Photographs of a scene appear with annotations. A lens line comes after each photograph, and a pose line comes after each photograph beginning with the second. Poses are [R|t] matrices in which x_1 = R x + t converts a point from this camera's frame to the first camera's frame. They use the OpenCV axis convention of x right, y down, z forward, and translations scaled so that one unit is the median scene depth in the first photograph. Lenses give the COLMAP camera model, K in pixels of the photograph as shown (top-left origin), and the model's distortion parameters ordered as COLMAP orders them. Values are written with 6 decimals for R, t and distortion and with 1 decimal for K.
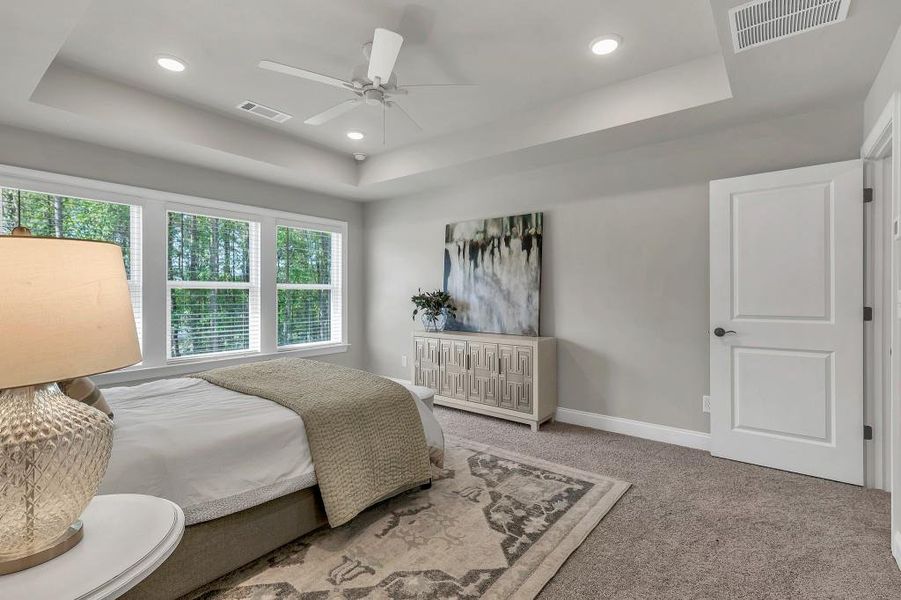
lens RADIAL K [[422.2, 0, 446.1], [0, 422.2, 298.8], [0, 0, 1]] dist [0.003041, -0.000873]
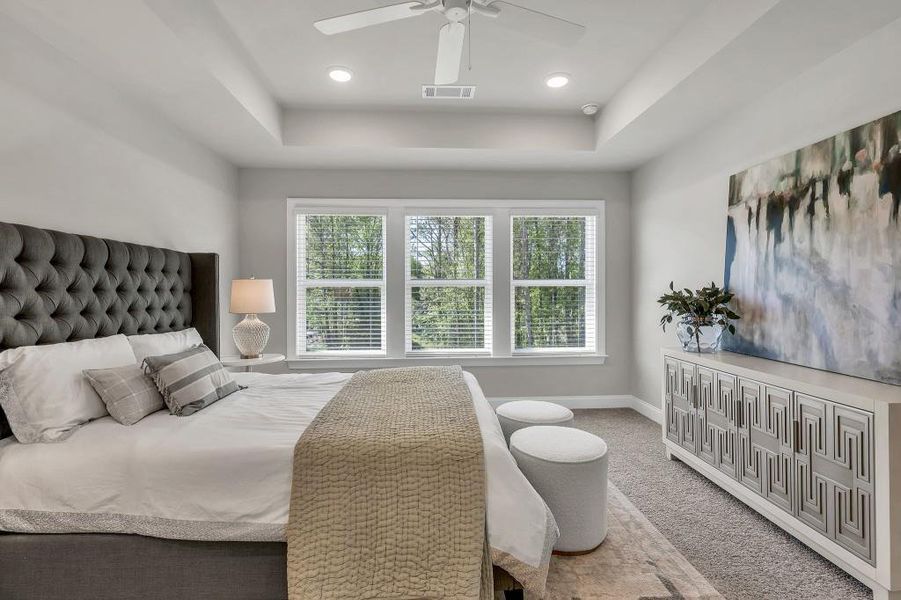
lens RADIAL K [[422.2, 0, 443.4], [0, 422.2, 297.3], [0, 0, 1]] dist [0.003041, -0.000873]
pose [[0.656513, 0.007465, -0.754278, 0.224701], [-0.005039, 0.999972, 0.005510, -0.004743], [0.754298, 0.000184, 0.656532, 0.355262]]
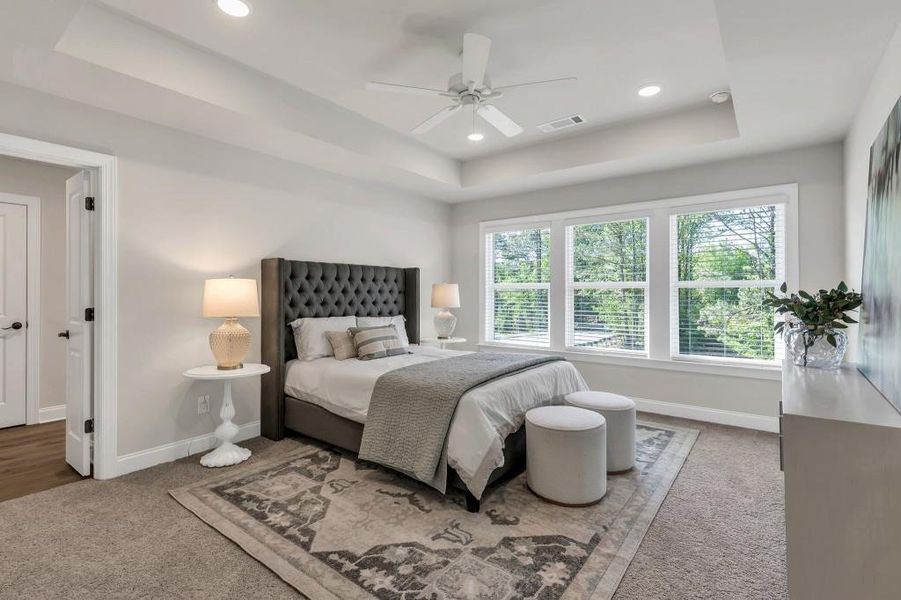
lens RADIAL K [[422.2, 0, 442.6], [0, 422.2, 293.6], [0, 0, 1]] dist [0.003041, -0.000873]
pose [[0.006060, -0.000235, -0.999982, 0.568920], [-0.012017, 0.999928, -0.000307, -0.006884], [0.999909, 0.012019, 0.006057, 0.622462]]
